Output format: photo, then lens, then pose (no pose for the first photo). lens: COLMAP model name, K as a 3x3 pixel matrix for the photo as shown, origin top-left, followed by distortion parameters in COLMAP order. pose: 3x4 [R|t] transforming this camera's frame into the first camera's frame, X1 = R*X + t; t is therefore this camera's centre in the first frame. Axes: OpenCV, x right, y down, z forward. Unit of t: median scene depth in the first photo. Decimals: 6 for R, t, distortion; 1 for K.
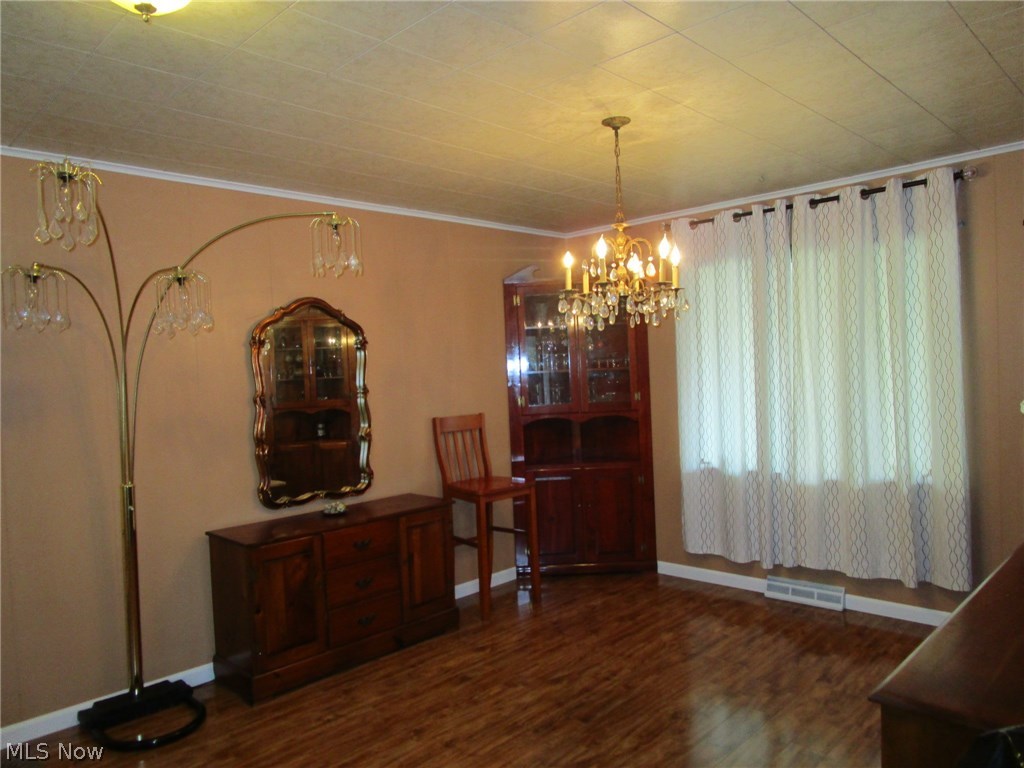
lens RADIAL K [[729.1, 0, 512.8], [0, 729.1, 384.2], [0, 0, 1]] dist [-0.014203, 0.001533]
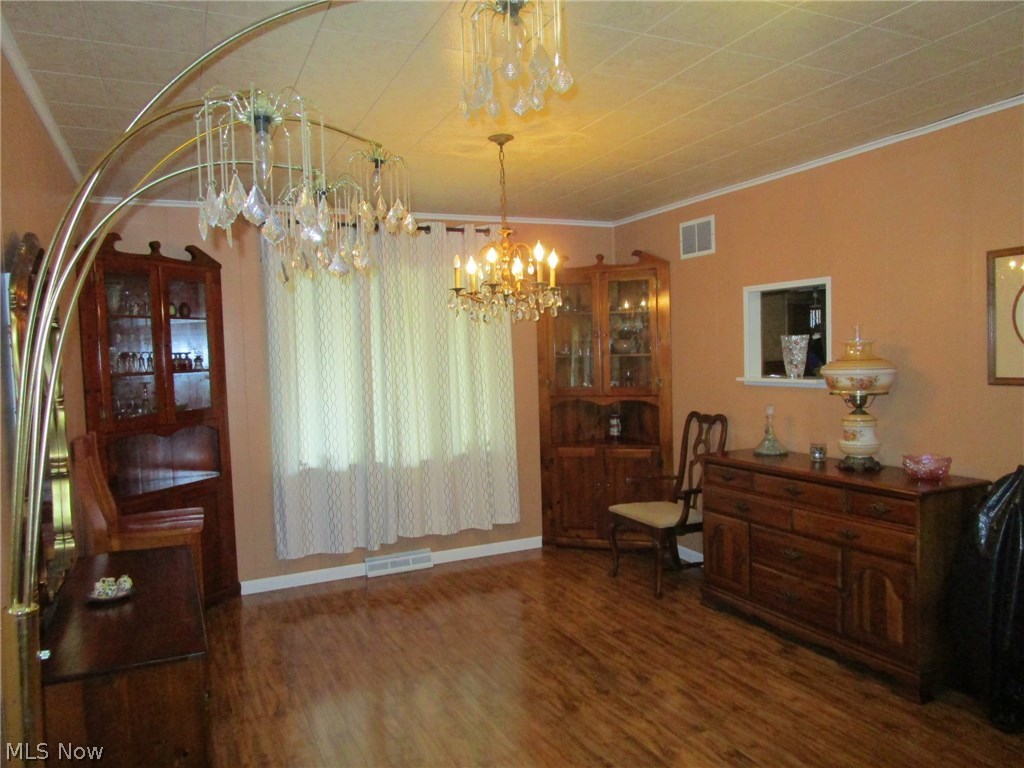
lens RADIAL K [[729.1, 0, 512.2], [0, 729.1, 381.5], [0, 0, 1]] dist [-0.014203, 0.001533]
pose [[0.351975, -0.006898, 0.935984, -0.625861], [0.037821, 0.999261, -0.006859, 0.014143], [-0.935245, 0.037814, 0.351976, 0.420854]]
